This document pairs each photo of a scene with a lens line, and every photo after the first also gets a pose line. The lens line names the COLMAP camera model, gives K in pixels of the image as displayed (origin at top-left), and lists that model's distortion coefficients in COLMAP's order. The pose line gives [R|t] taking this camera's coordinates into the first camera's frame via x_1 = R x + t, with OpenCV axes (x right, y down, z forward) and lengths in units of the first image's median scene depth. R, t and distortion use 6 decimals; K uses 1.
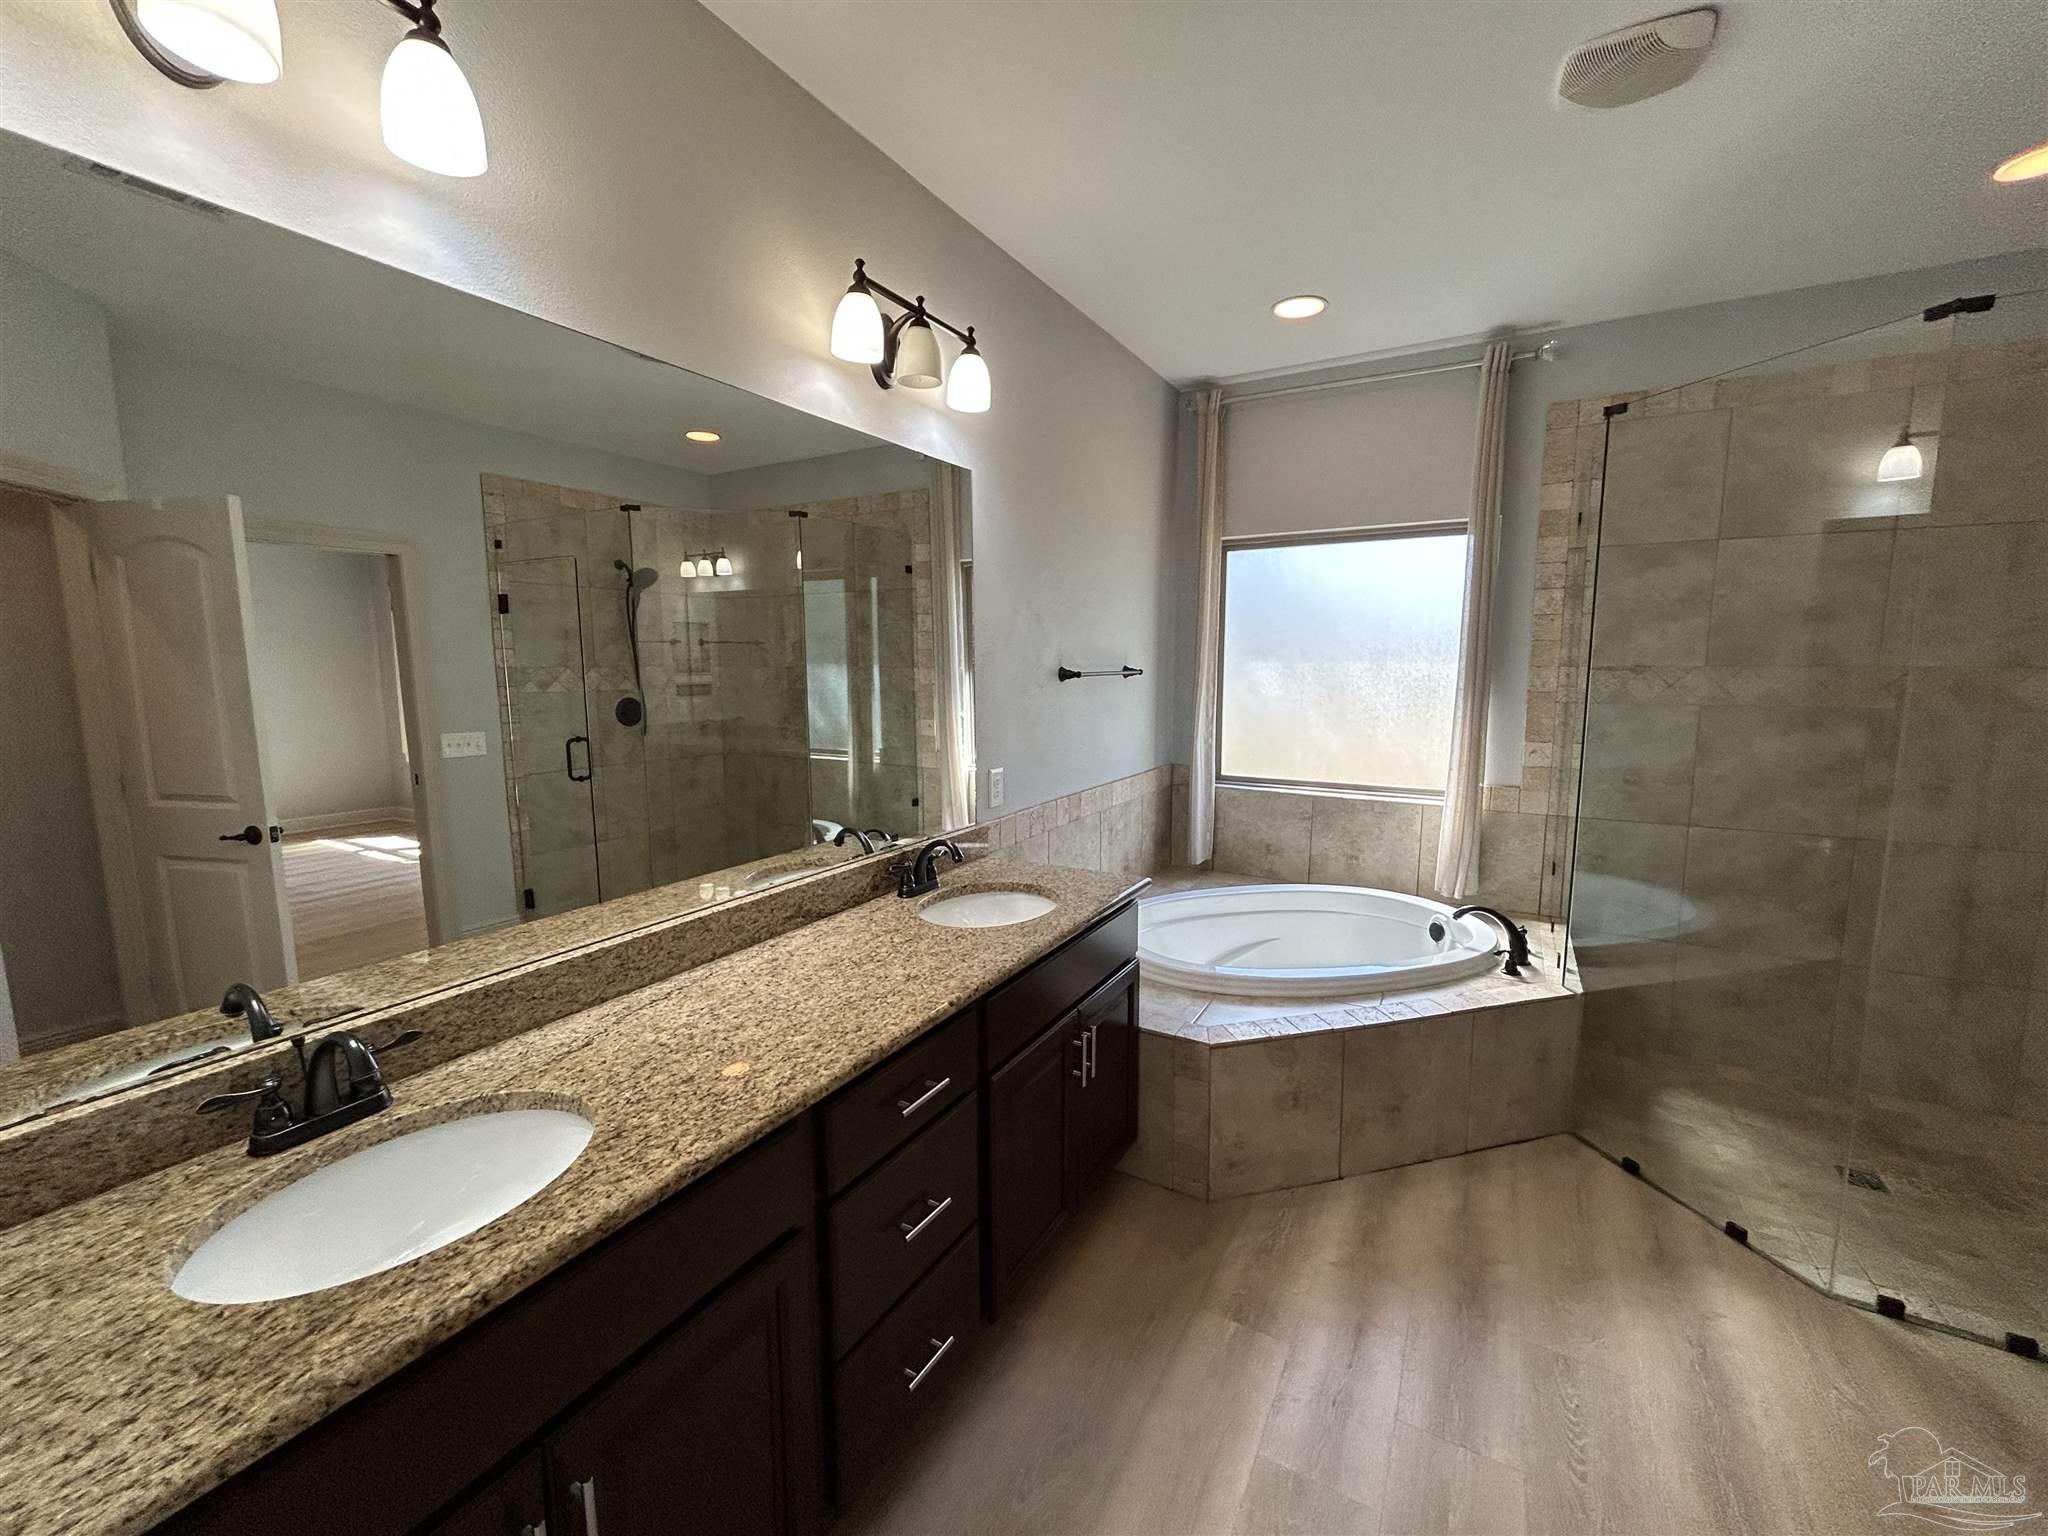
lens RADIAL K [[827.8, 0, 1021.1], [0, 827.8, 766.3], [0, 0, 1]] dist [-0.002852, 0.001633]
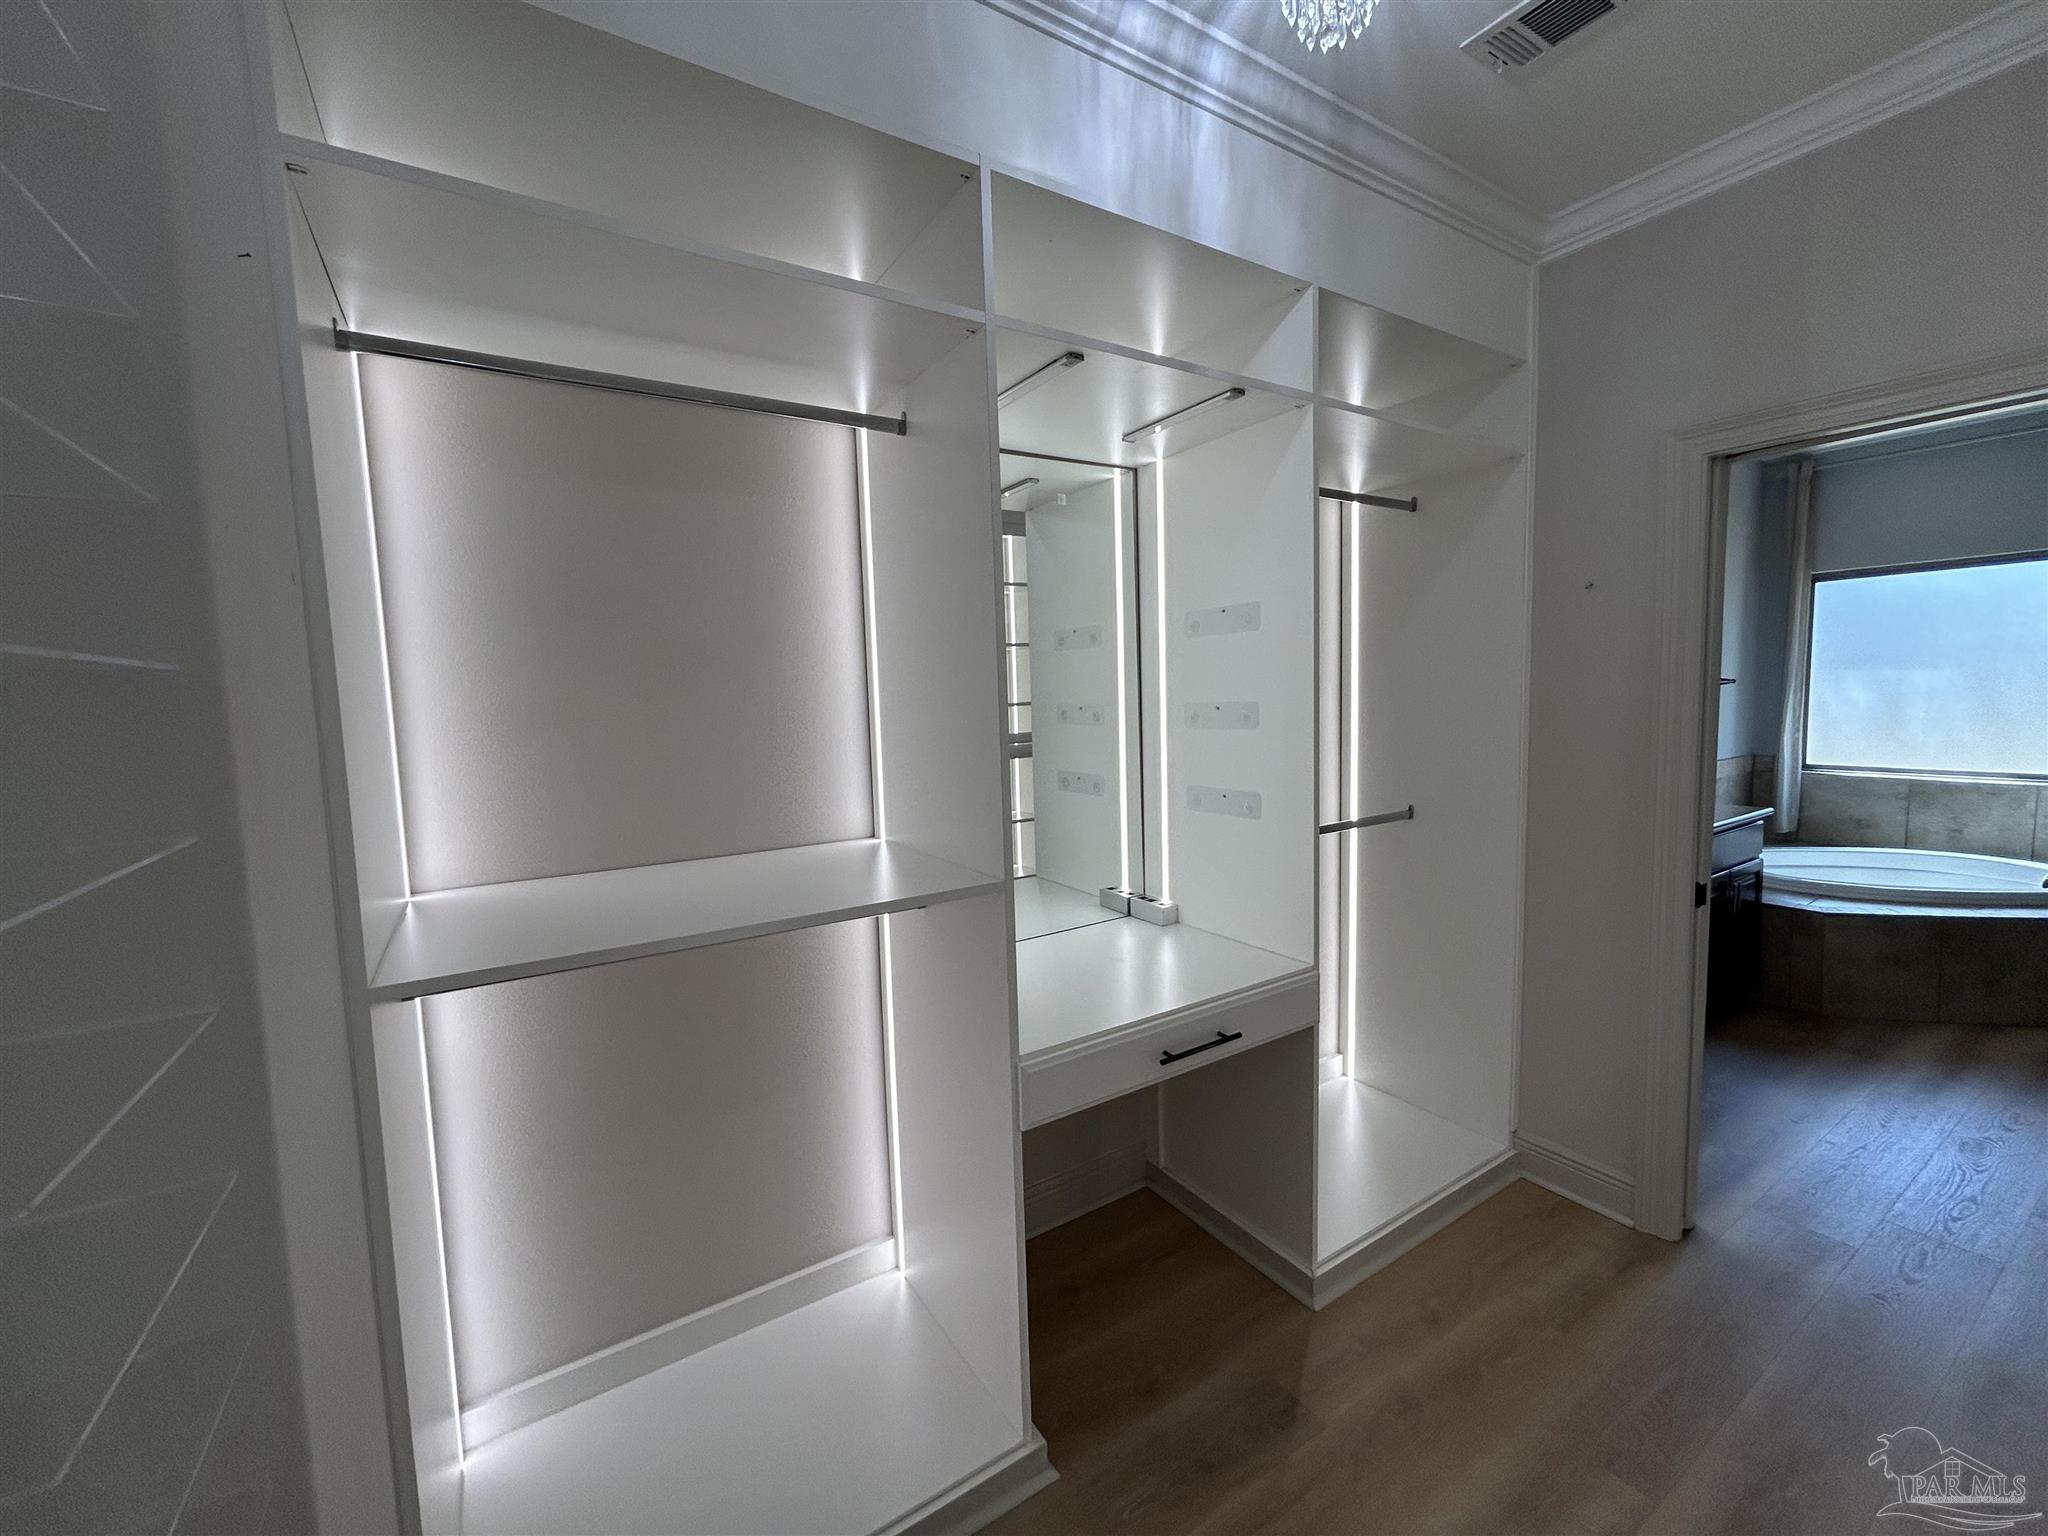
lens RADIAL K [[827.8, 0, 1041.6], [0, 827.8, 759.2], [0, 0, 1]] dist [-0.002852, 0.001633]
pose [[0.893157, 0.013708, -0.449537, -0.340112], [-0.030993, 0.999035, -0.031112, 0.119914], [0.448676, 0.041720, 0.892720, -0.927890]]
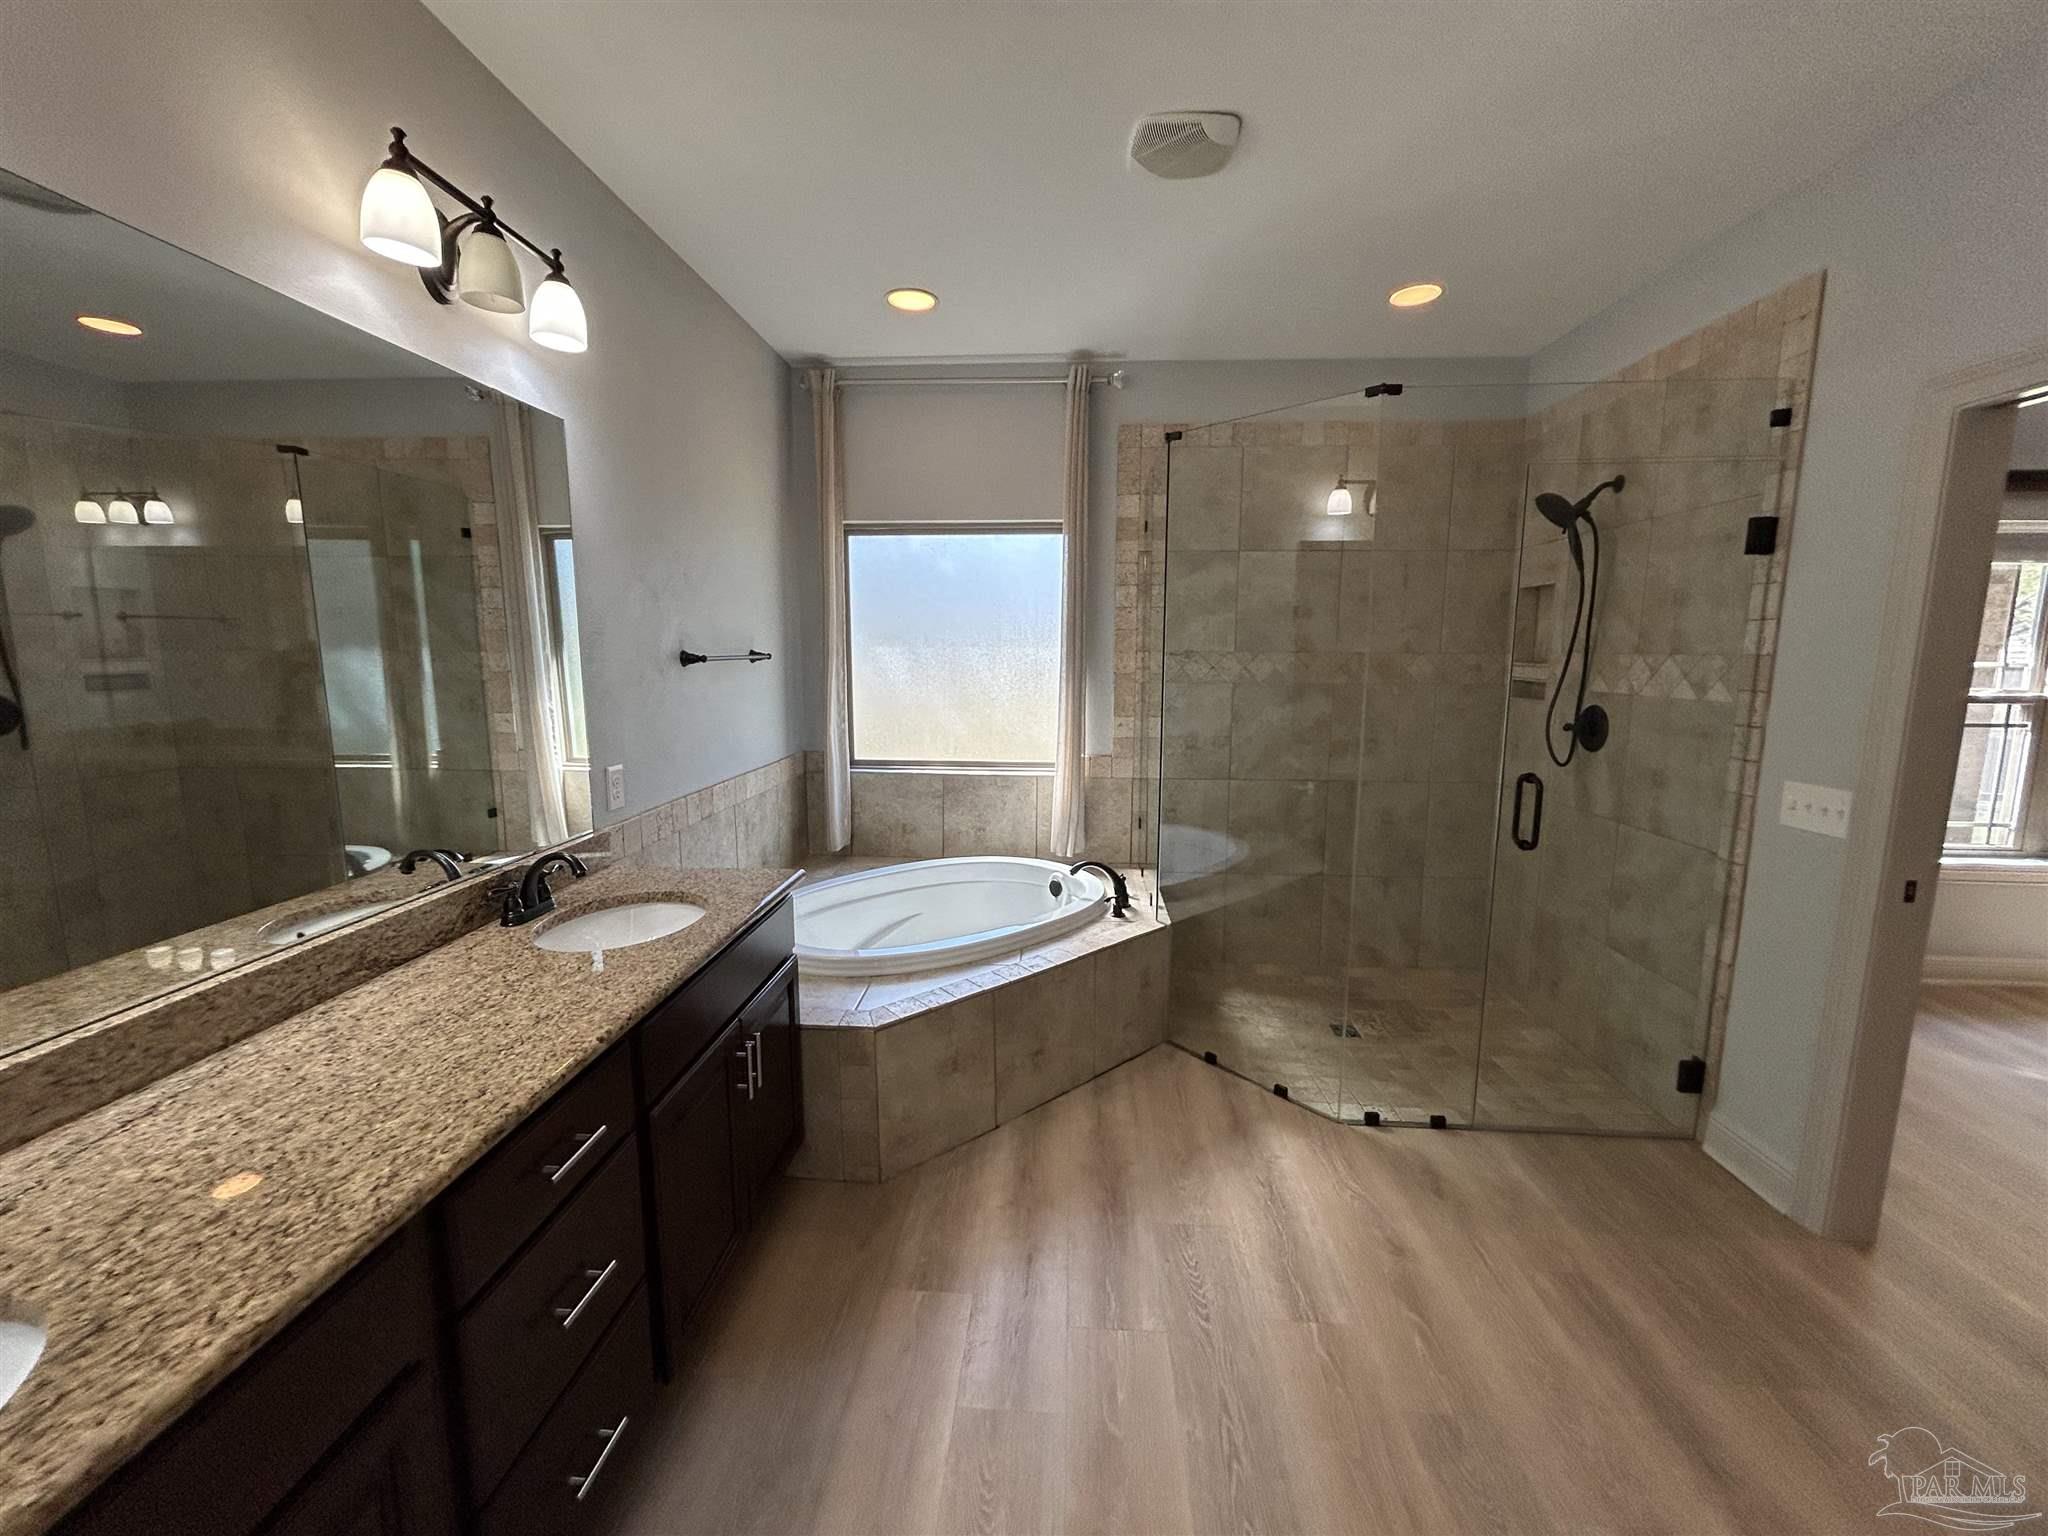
lens RADIAL K [[827.8, 0, 1024.0], [0, 827.8, 765.9], [0, 0, 1]] dist [-0.002852, 0.001633]
pose [[0.894502, -0.058524, 0.443218, -0.029679], [0.051564, 0.998284, 0.027751, 0.000805], [-0.444081, -0.001970, 0.895984, 0.018414]]
